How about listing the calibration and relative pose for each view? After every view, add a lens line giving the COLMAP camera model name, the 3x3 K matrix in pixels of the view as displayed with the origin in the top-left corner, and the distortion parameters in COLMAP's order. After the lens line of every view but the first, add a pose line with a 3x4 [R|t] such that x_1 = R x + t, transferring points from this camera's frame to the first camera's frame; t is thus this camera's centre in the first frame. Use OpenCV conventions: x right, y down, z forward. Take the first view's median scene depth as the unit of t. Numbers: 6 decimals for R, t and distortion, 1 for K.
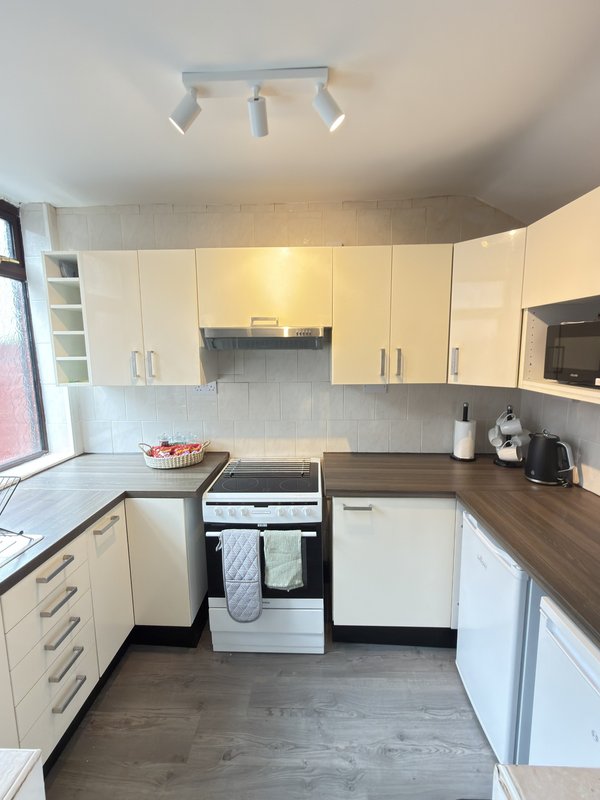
lens RADIAL K [[353.1, 0, 299.0], [0, 353.1, 398.8], [0, 0, 1]] dist [0.002190, -0.000423]
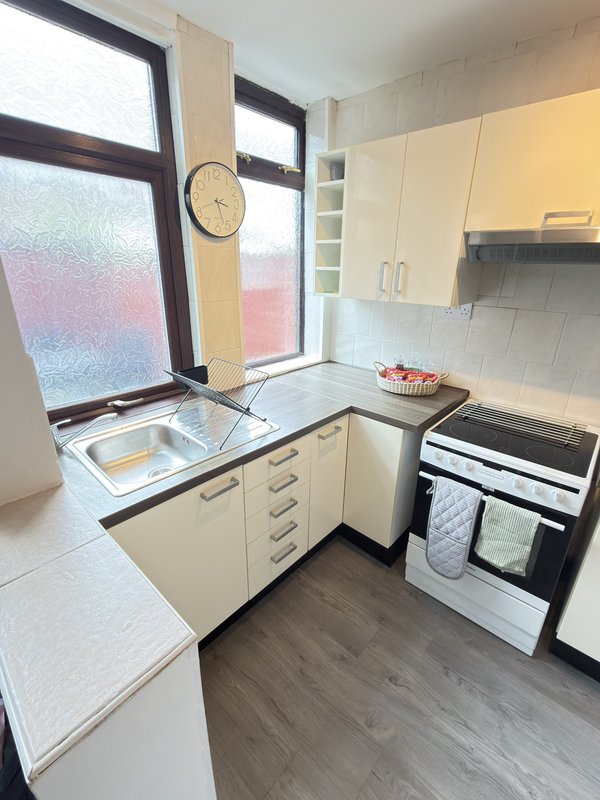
lens RADIAL K [[353.1, 0, 299.0], [0, 353.1, 398.8], [0, 0, 1]] dist [0.002190, -0.000423]
pose [[0.765769, 0.247215, -0.593702, -0.003637], [-0.108107, 0.959511, 0.260098, -0.009110], [0.633964, -0.134992, 0.761490, 0.117524]]
